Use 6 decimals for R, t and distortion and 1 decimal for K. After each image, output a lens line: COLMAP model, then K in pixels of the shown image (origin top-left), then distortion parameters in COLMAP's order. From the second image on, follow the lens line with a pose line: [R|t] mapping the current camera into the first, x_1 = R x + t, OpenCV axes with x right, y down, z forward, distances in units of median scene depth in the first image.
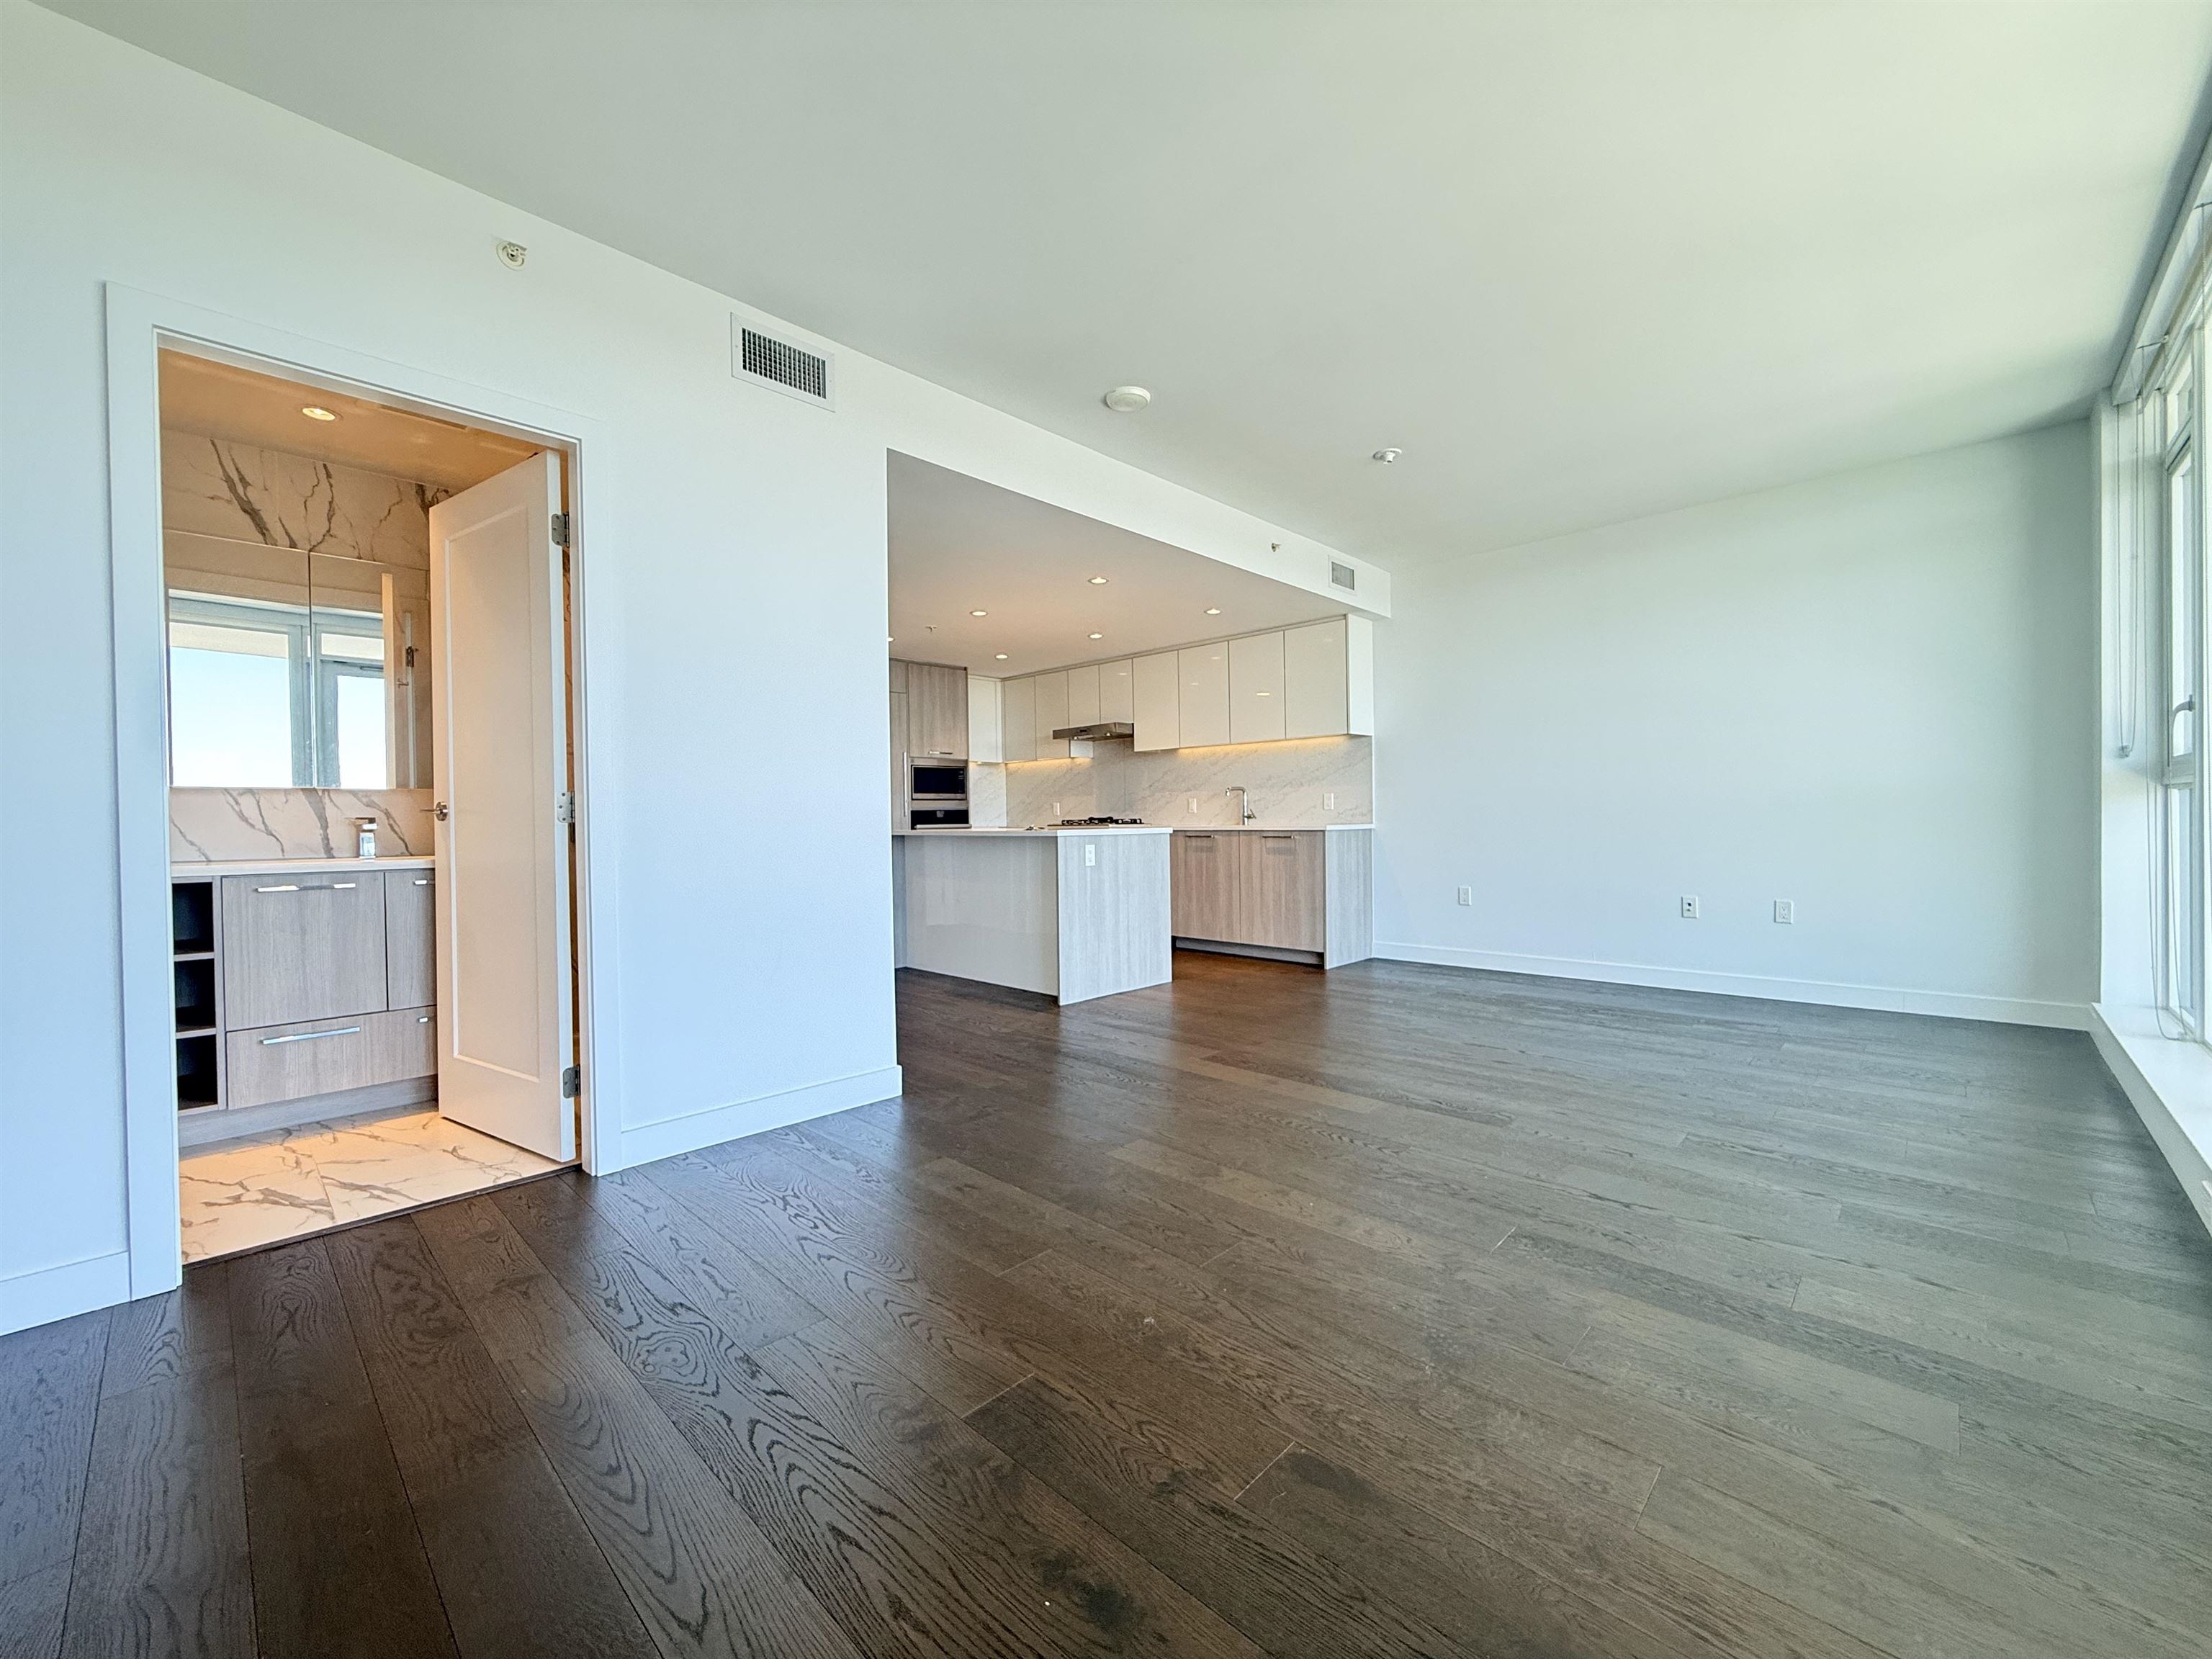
lens RADIAL K [[880.0, 0, 1098.8], [0, 880.0, 828.2], [0, 0, 1]] dist [-0.002026, 0.000306]
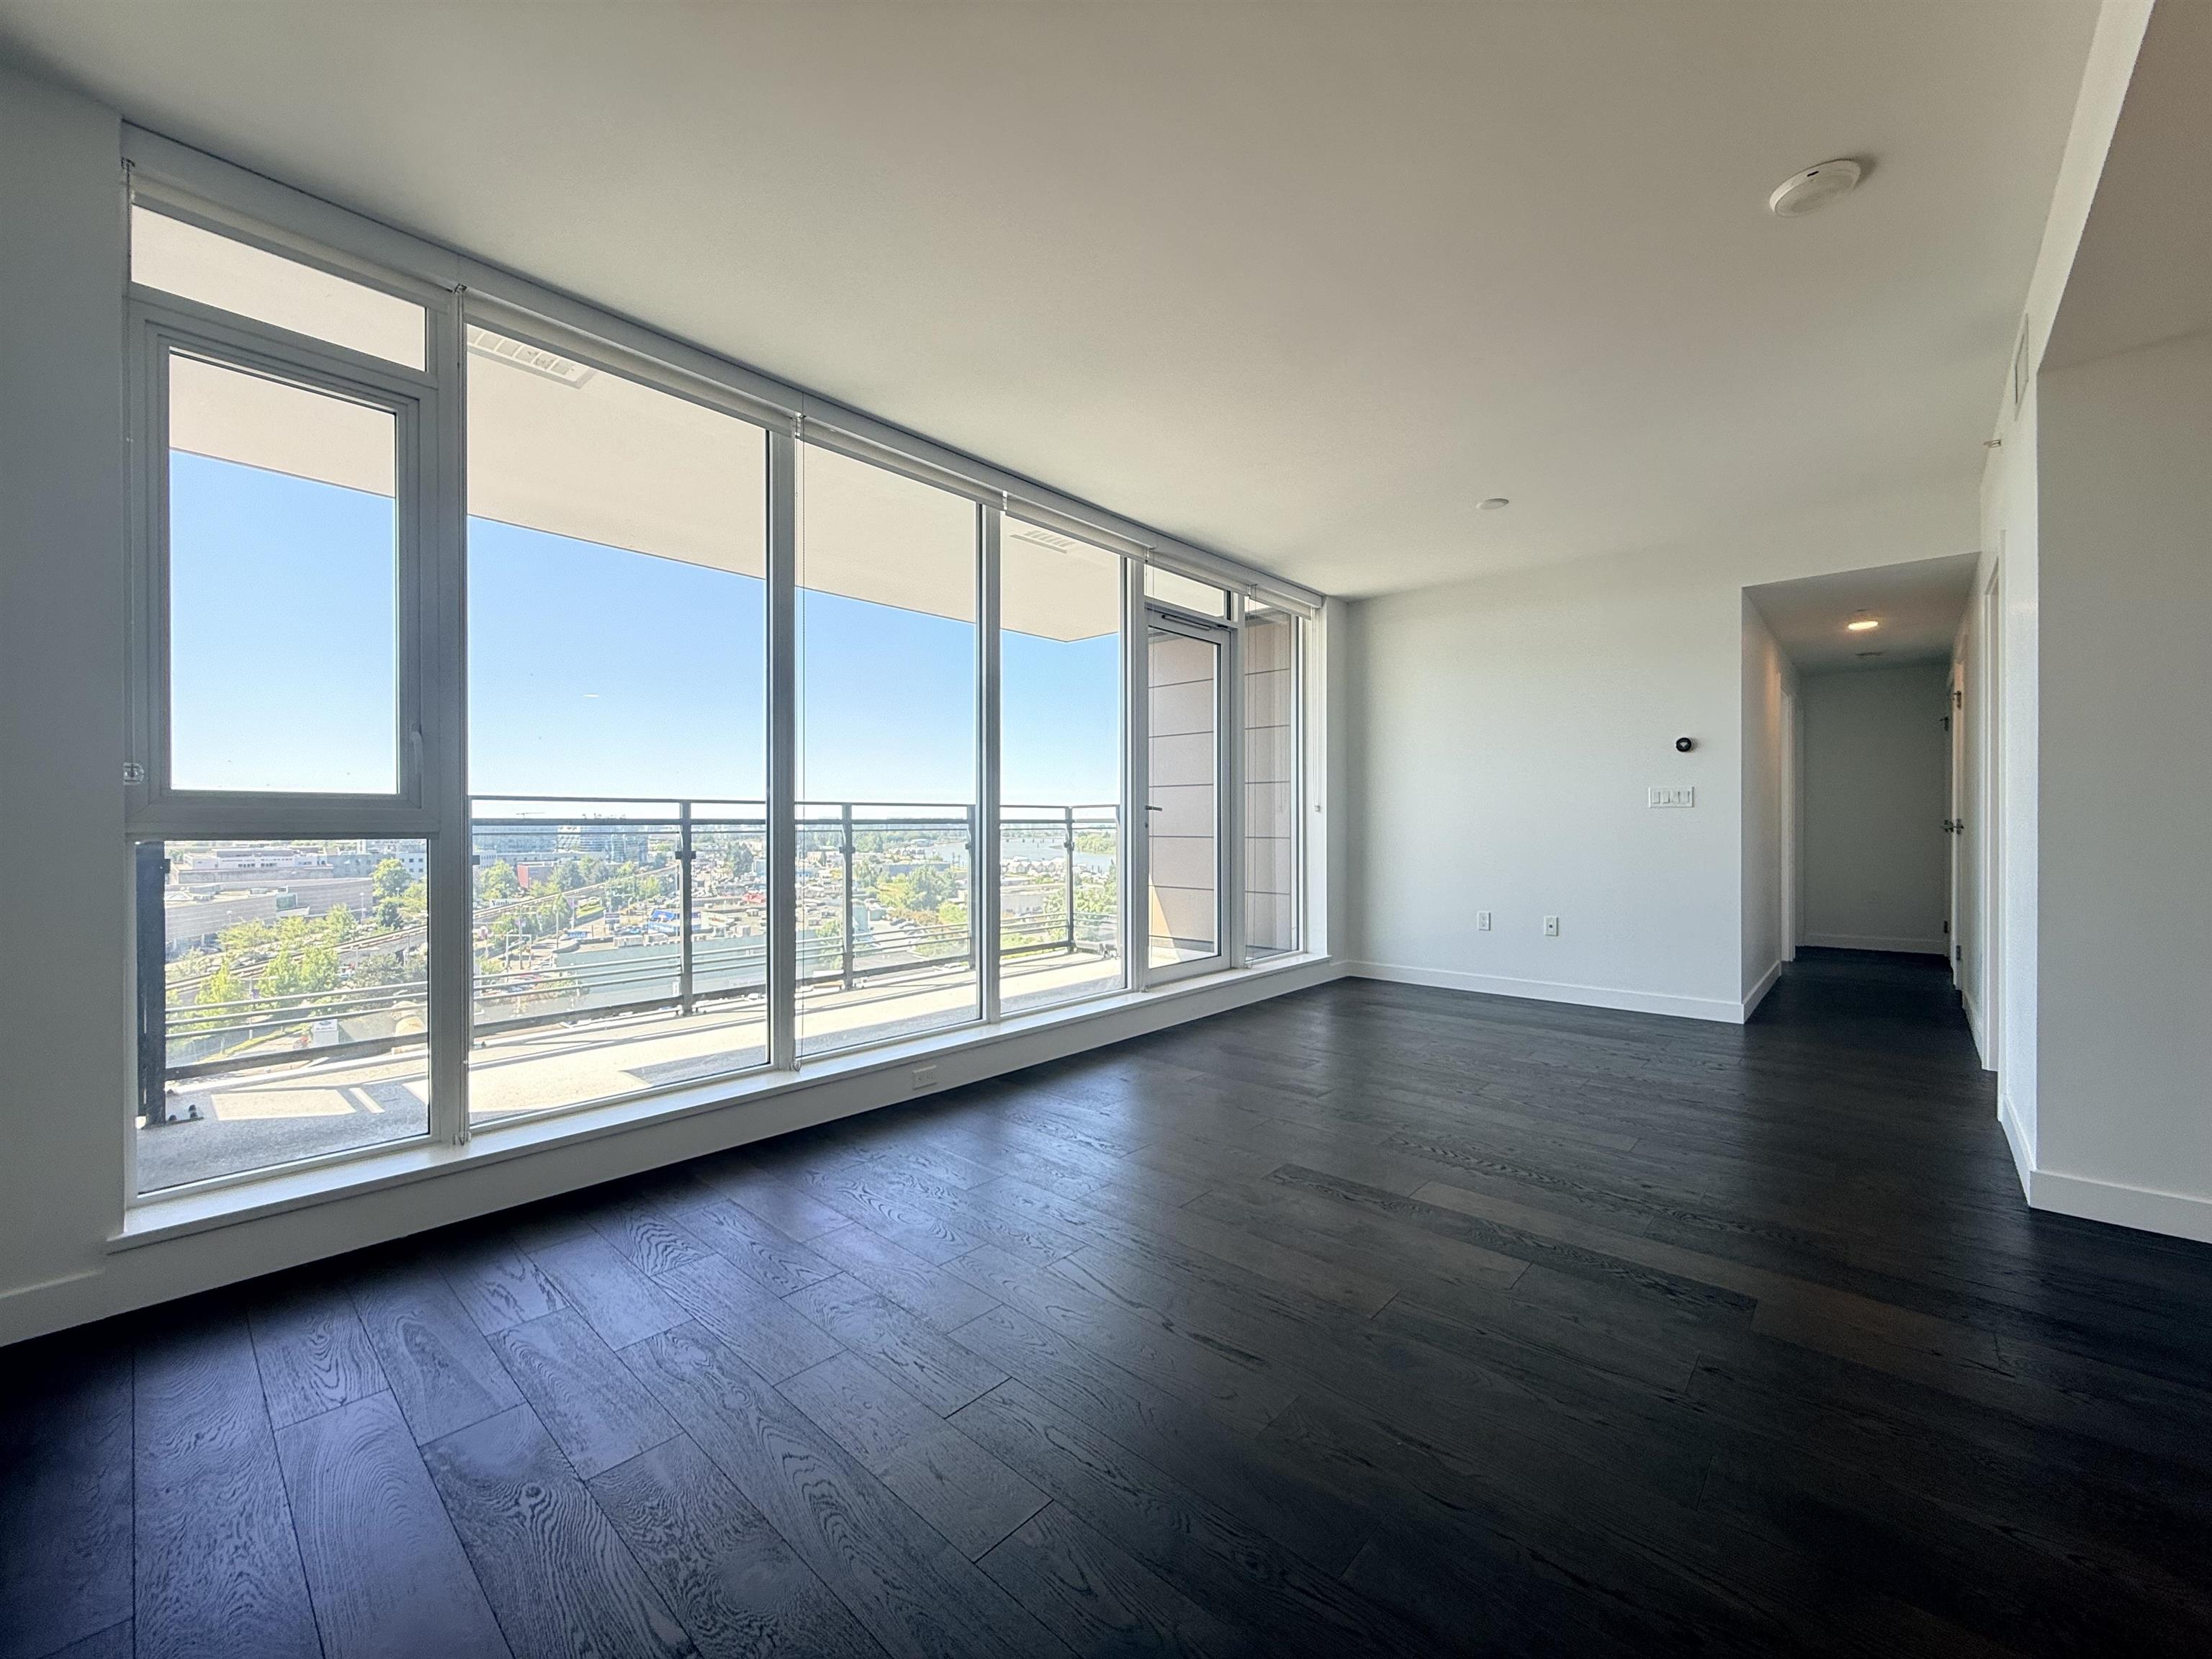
lens RADIAL K [[880.0, 0, 1098.8], [0, 880.0, 828.2], [0, 0, 1]] dist [-0.002026, 0.000306]
pose [[-0.999450, 0.014830, -0.029664, 0.403373], [0.014339, 0.999758, 0.016685, -0.036952], [0.029904, 0.016251, -0.999421, 1.146228]]
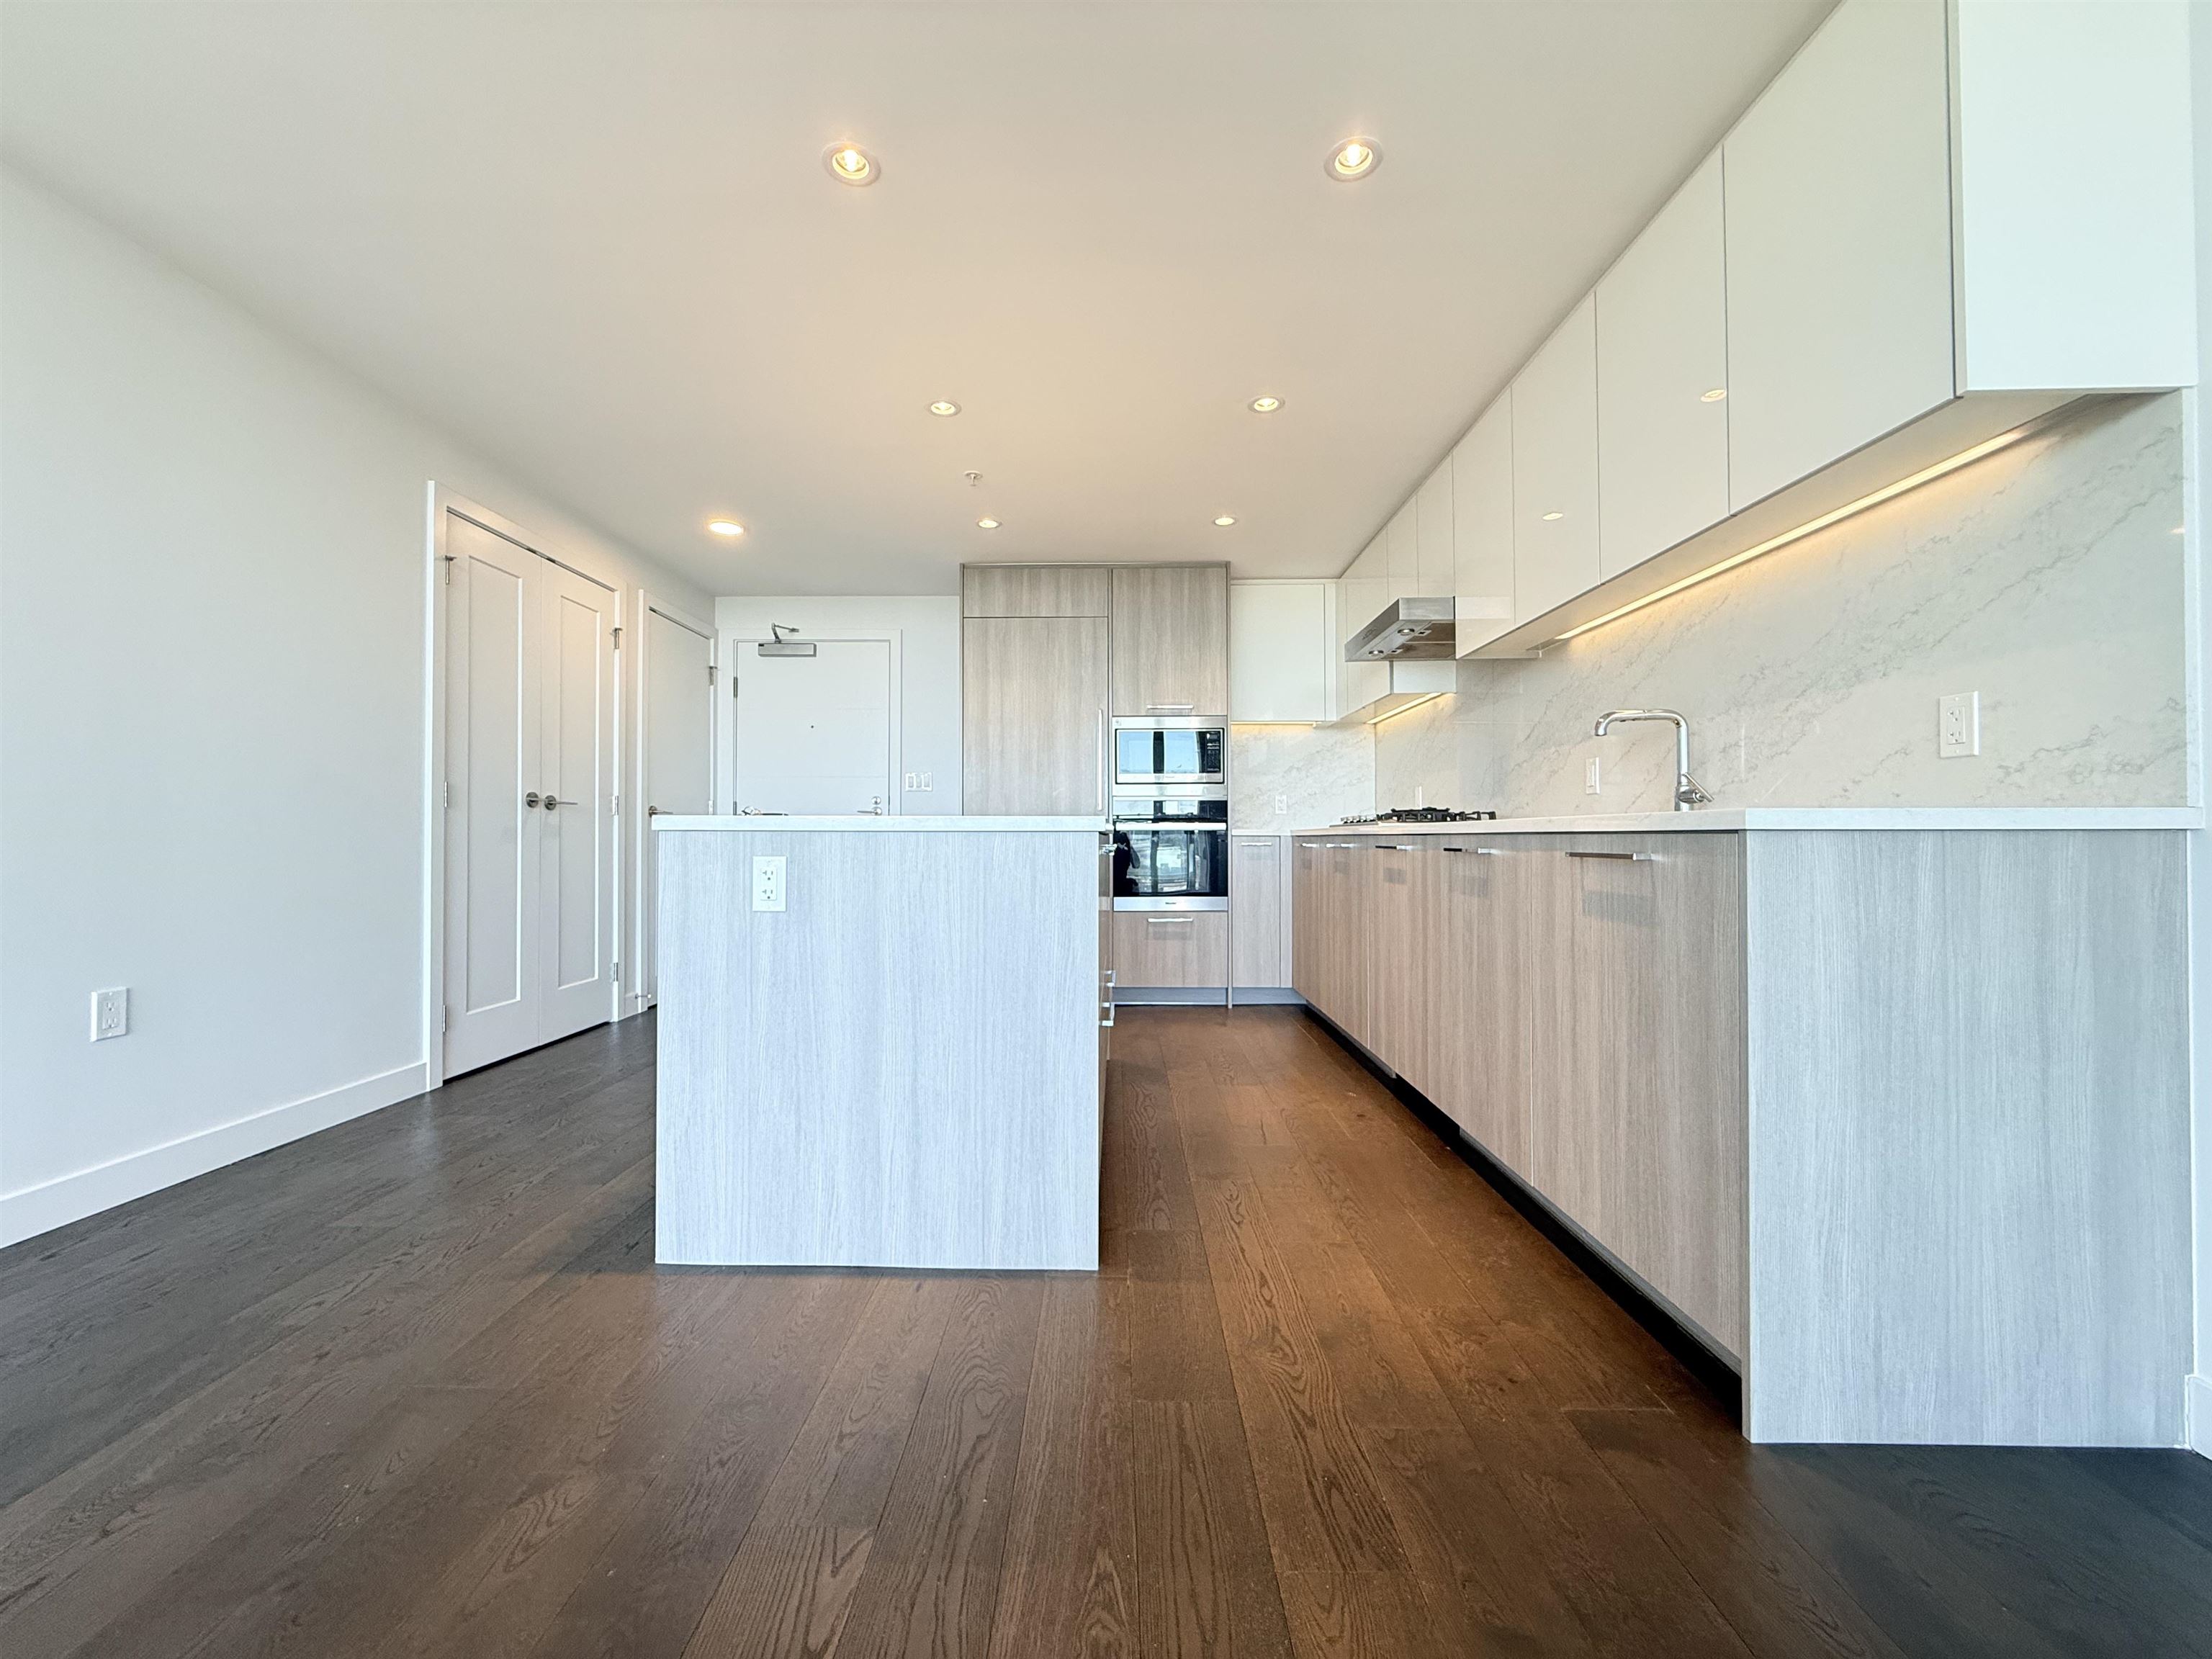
lens RADIAL K [[880.0, 0, 1098.8], [0, 880.0, 828.2], [0, 0, 1]] dist [-0.002026, 0.000306]
pose [[0.683373, 0.003781, -0.730059, 0.362508], [-0.016949, 0.999799, -0.010687, 0.008743], [0.729872, 0.019677, 0.683300, 0.845036]]
